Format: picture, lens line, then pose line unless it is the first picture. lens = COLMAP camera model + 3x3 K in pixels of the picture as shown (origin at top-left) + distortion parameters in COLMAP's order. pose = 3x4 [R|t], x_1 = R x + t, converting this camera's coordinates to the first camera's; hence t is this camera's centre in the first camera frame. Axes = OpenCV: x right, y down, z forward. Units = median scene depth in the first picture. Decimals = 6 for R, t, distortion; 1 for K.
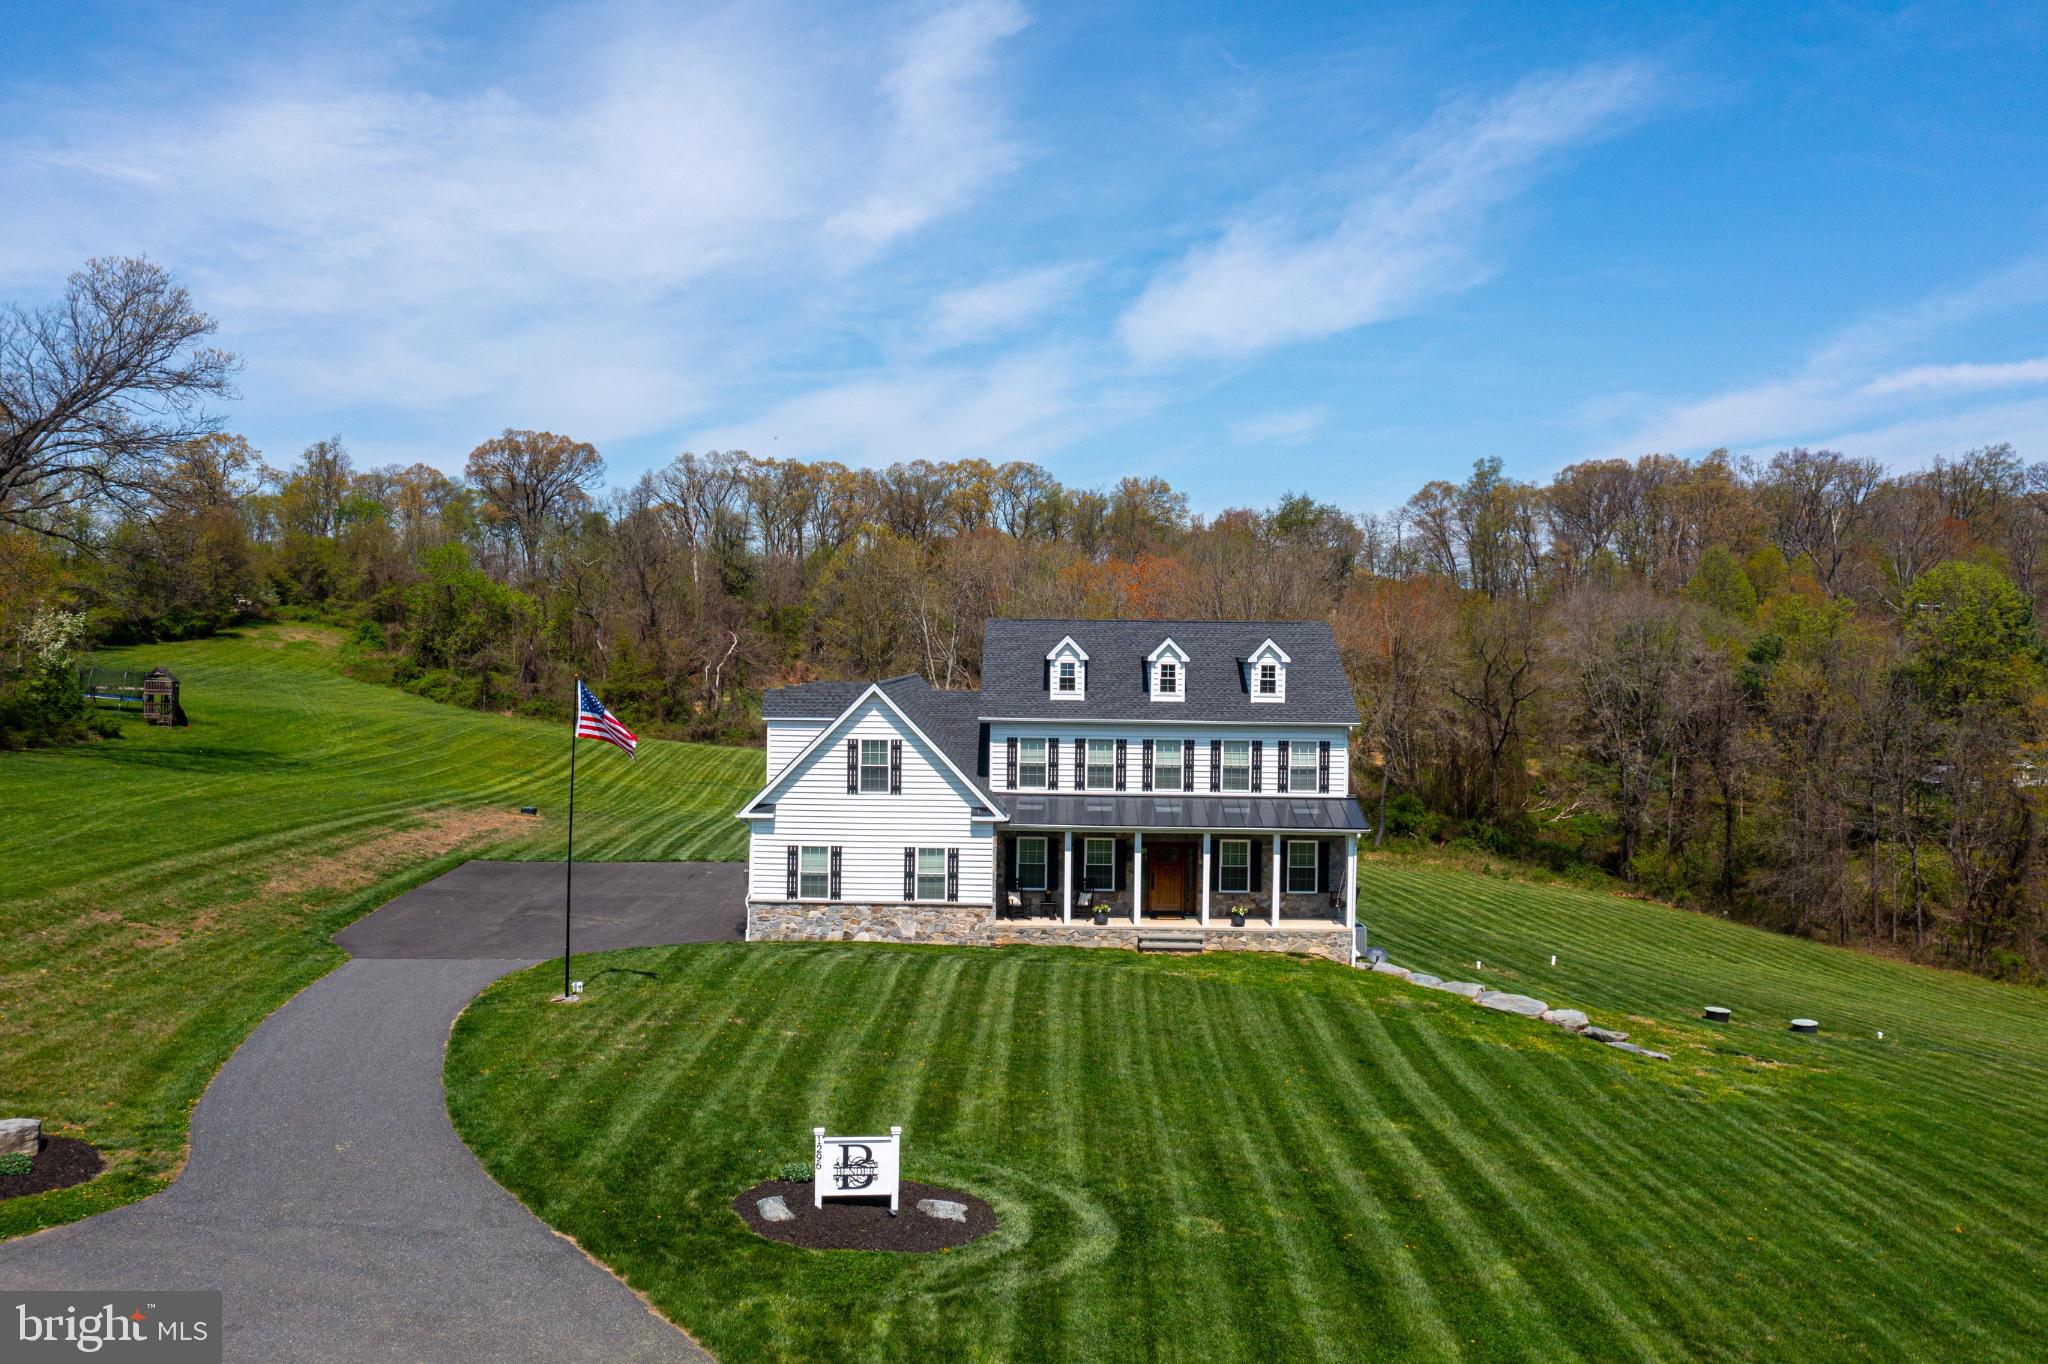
lens RADIAL K [[1625.7, 0, 1020.7], [0, 1625.7, 669.8], [0, 0, 1]] dist [-0.017208, 0.009307]
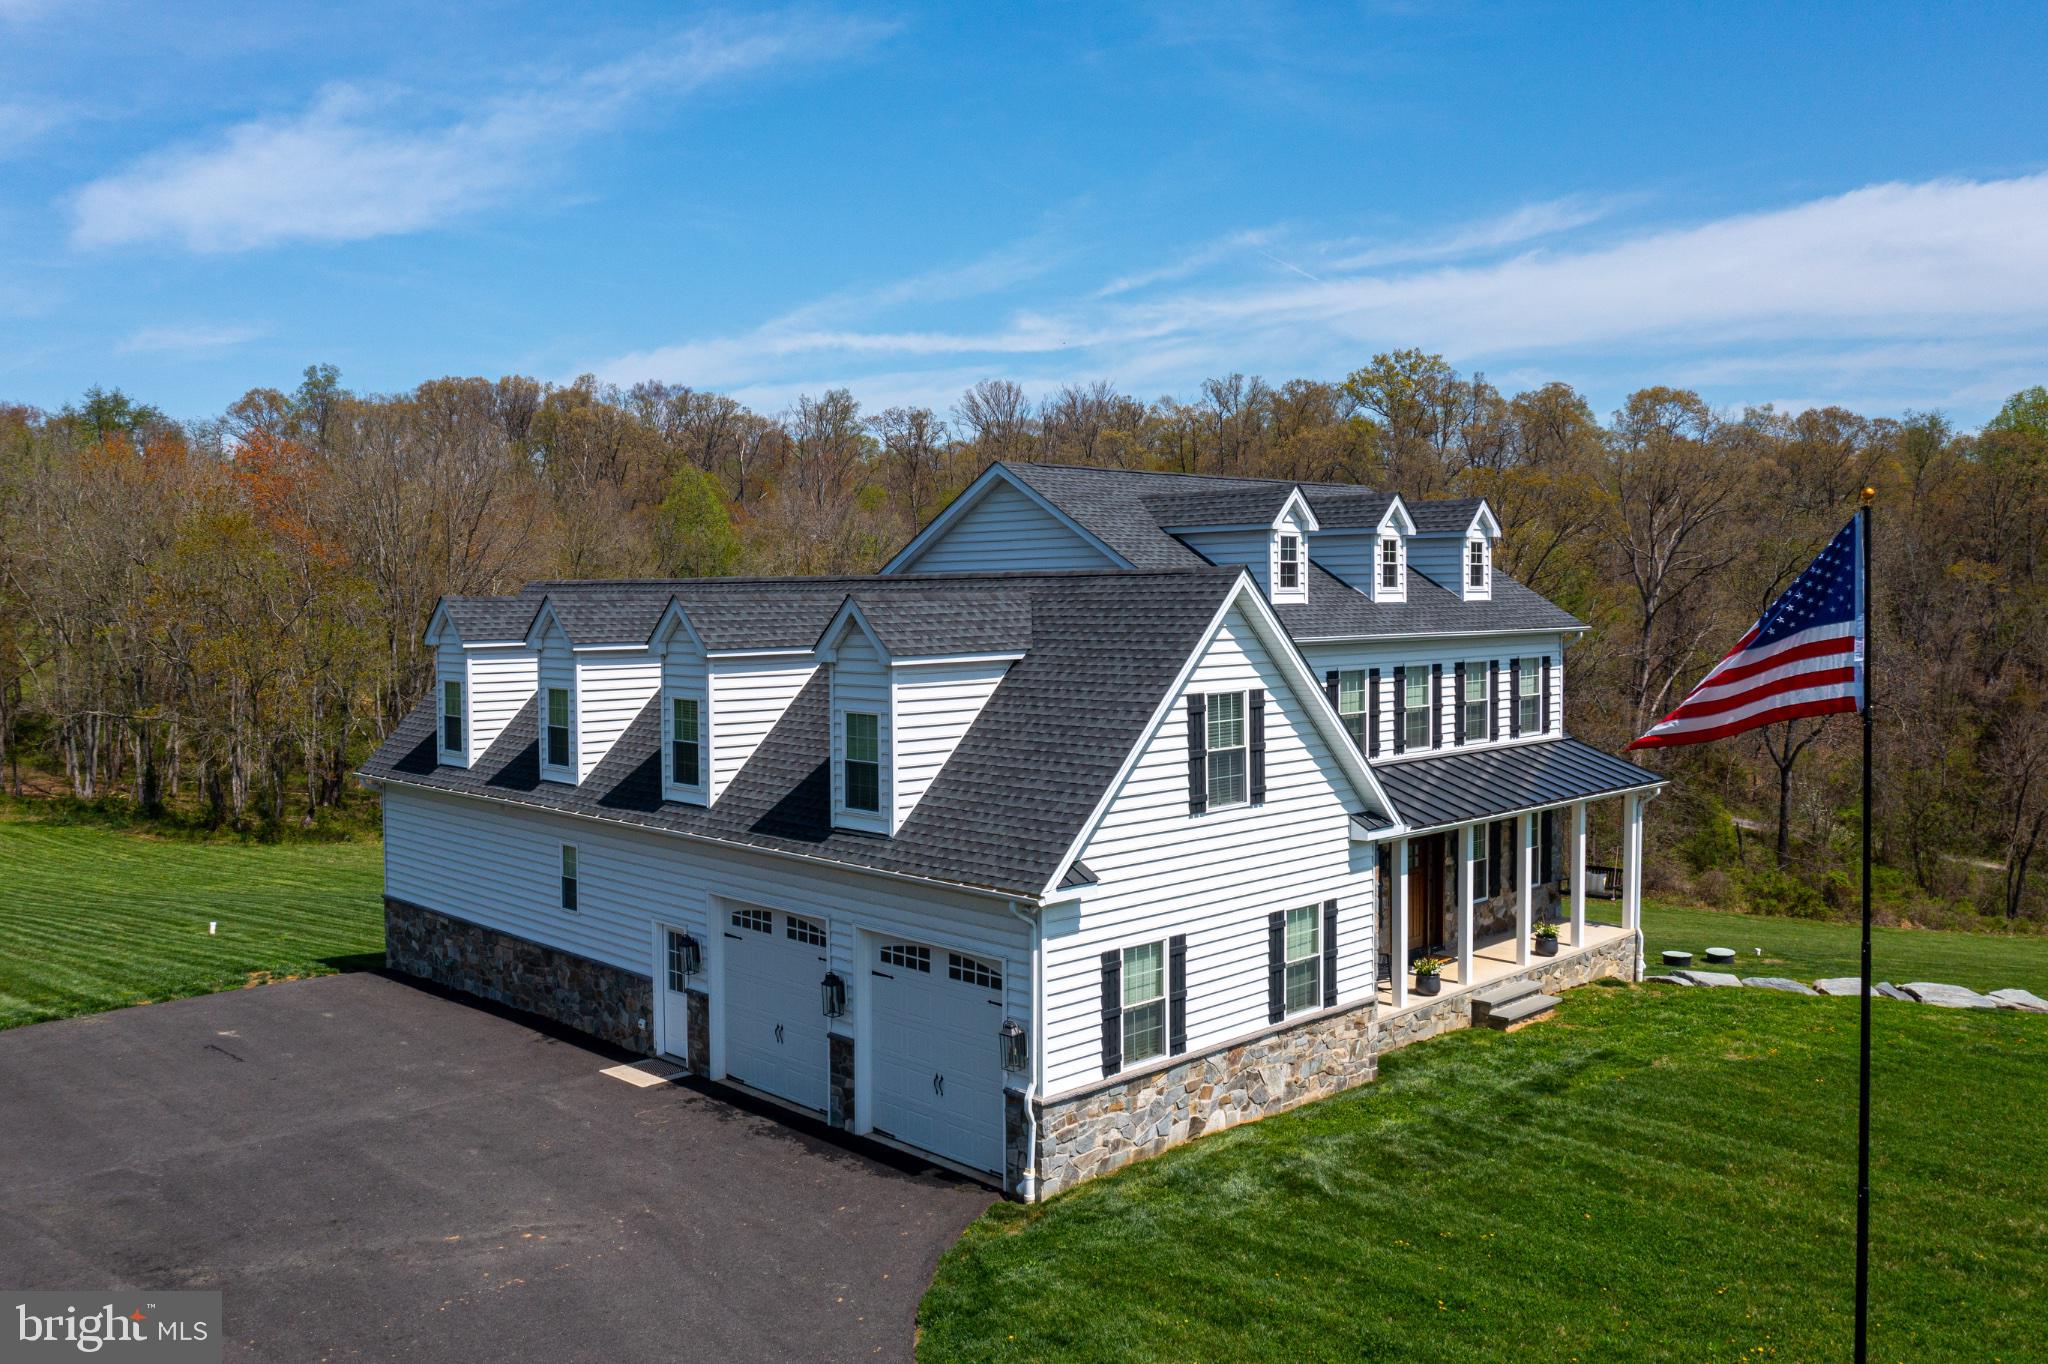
lens RADIAL K [[1625.7, 0, 1018.0], [0, 1625.7, 663.3], [0, 0, 1]] dist [-0.017208, 0.009307]
pose [[0.714840, -0.049296, 0.697549, -0.429894], [0.025974, 0.998696, 0.043959, 0.012161], [-0.698806, -0.013306, 0.715188, 0.675777]]
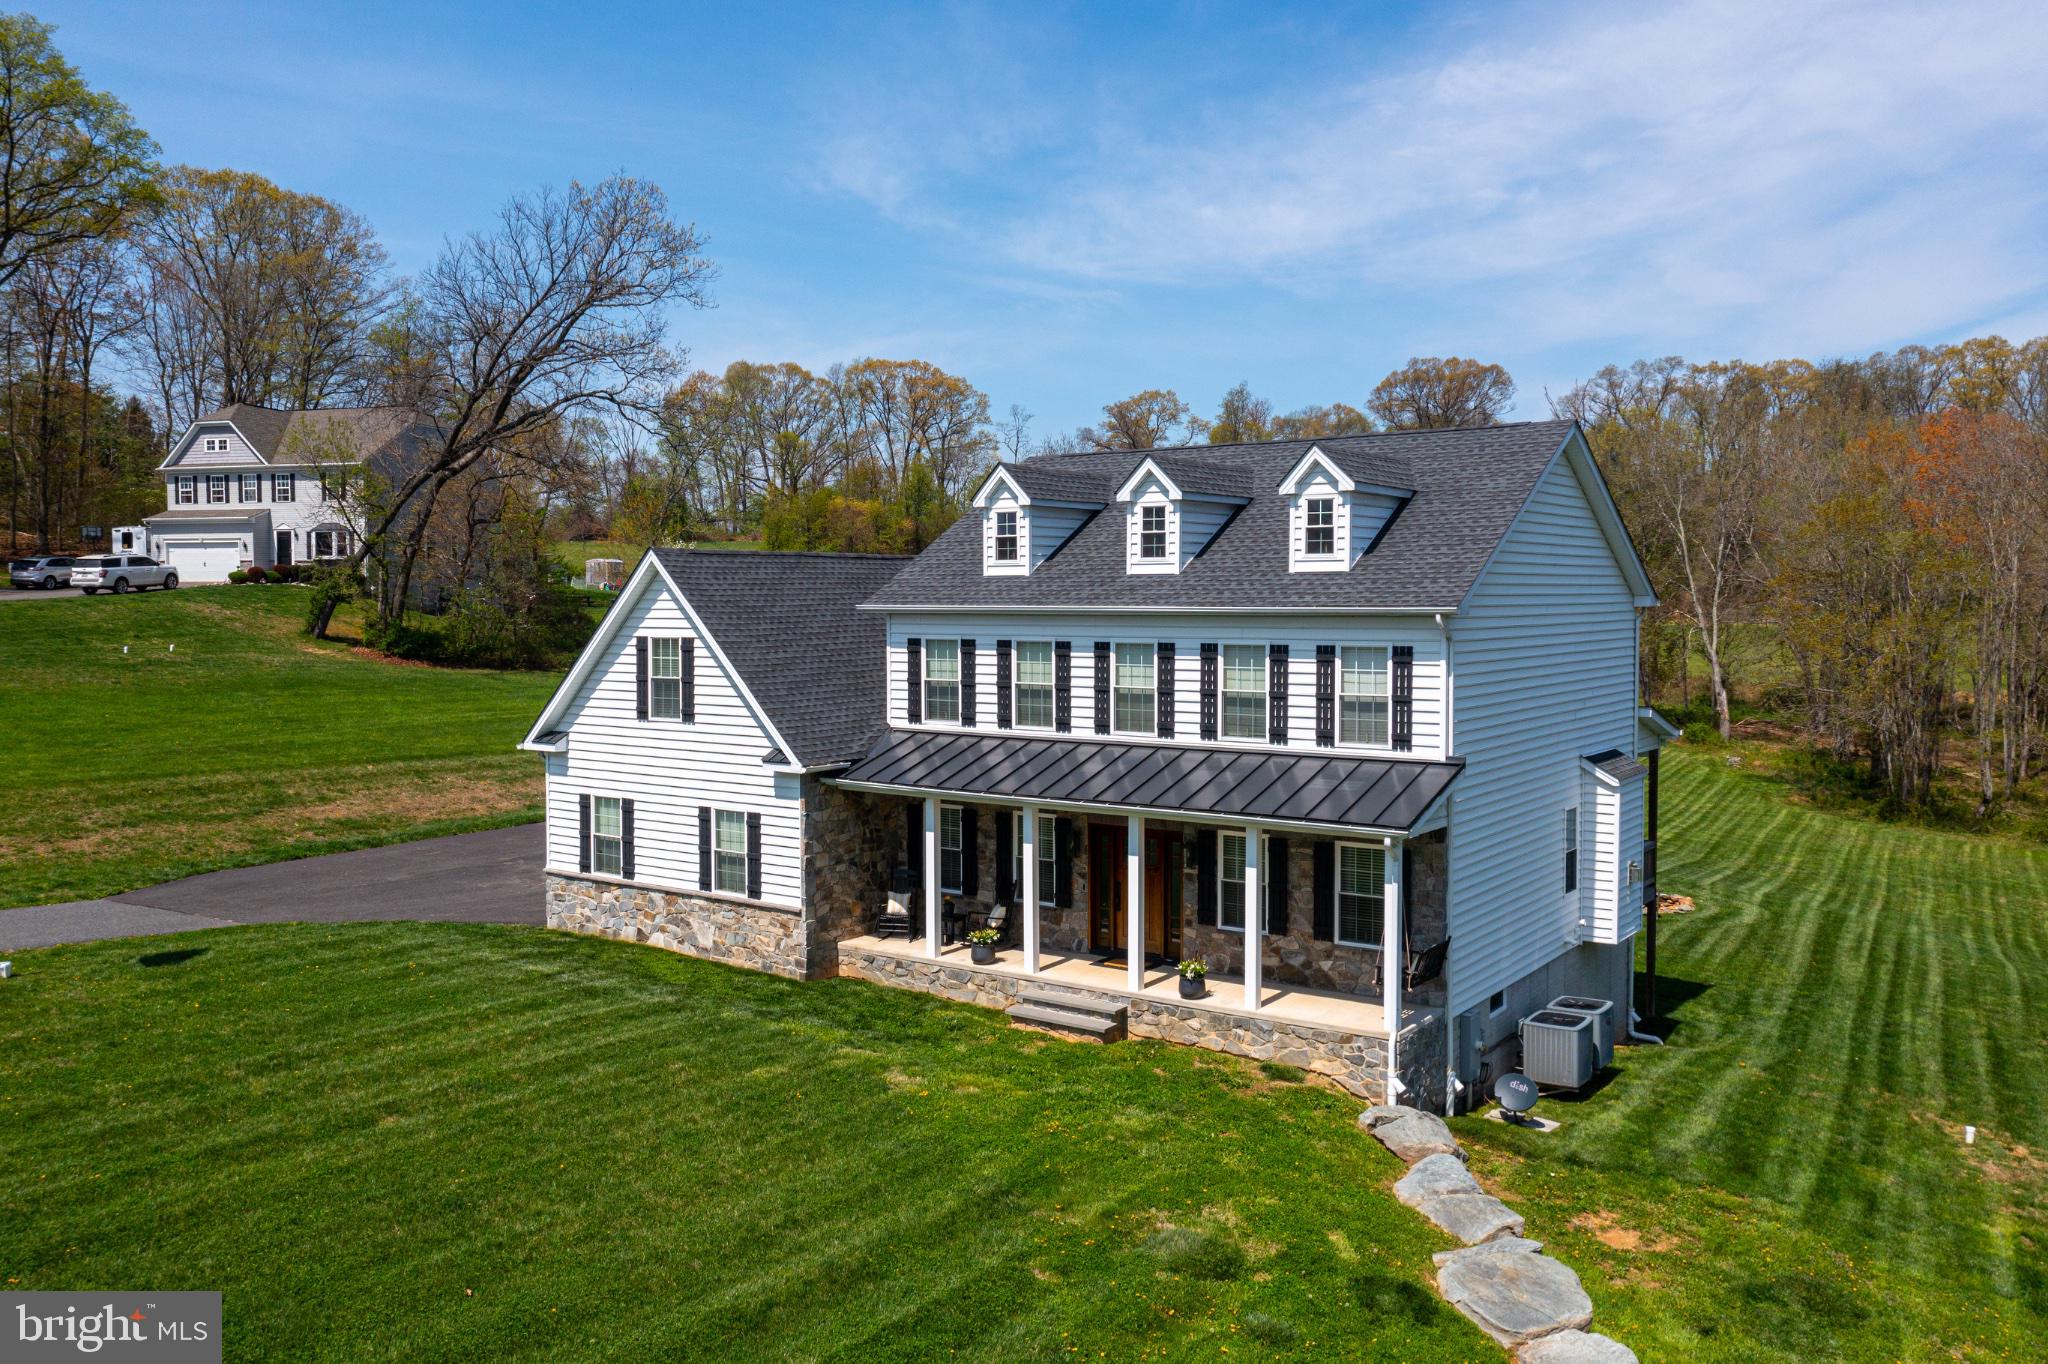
lens RADIAL K [[1625.7, 0, 1015.0], [0, 1625.7, 671.2], [0, 0, 1]] dist [-0.017208, 0.009307]
pose [[0.808153, 0.011564, -0.588859, 0.381982], [0.007193, 0.999539, 0.029501, 0.036213], [0.588929, -0.028077, 0.807697, 0.532226]]
